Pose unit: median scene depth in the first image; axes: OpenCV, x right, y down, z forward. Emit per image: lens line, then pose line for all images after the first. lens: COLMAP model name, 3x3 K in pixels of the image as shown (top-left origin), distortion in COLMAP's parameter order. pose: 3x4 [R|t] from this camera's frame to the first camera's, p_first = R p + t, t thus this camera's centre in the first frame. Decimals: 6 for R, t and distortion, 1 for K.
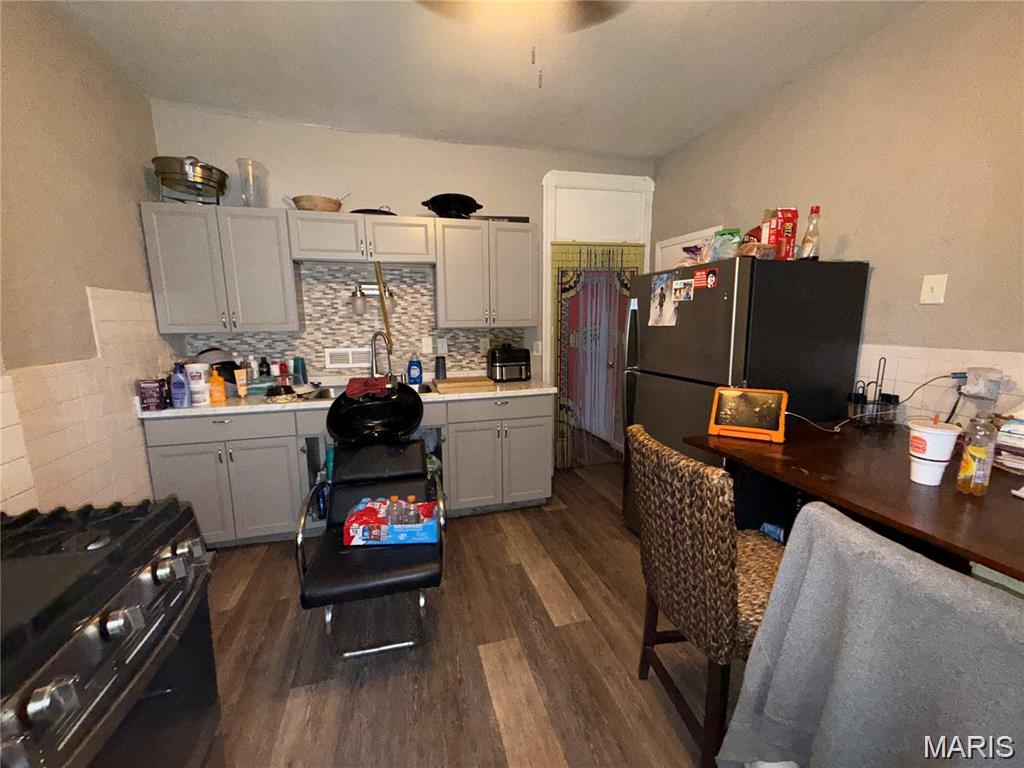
lens RADIAL K [[413.3, 0, 509.4], [0, 413.3, 384.3], [0, 0, 1]] dist [-0.001078, -0.000308]
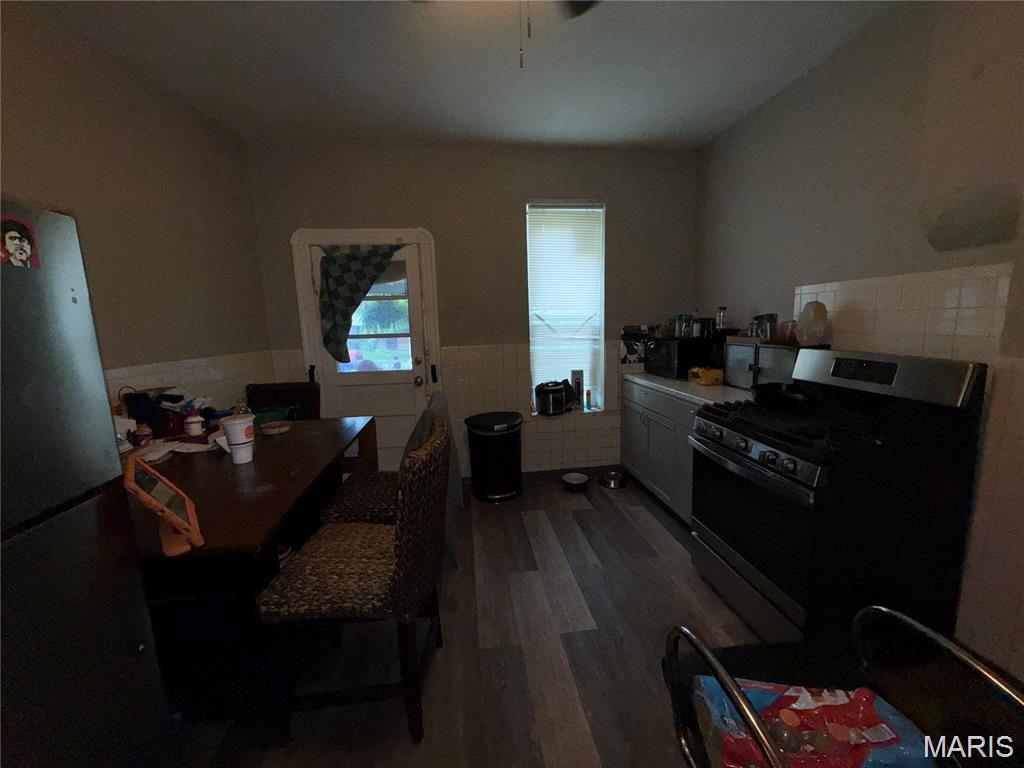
lens RADIAL K [[413.3, 0, 509.4], [0, 413.3, 384.3], [0, 0, 1]] dist [-0.001078, -0.000308]
pose [[-0.987743, 0.018606, 0.154979, -0.018985], [0.065667, 0.950267, 0.304436, -0.279931], [-0.141607, 0.310882, -0.939841, 1.691021]]
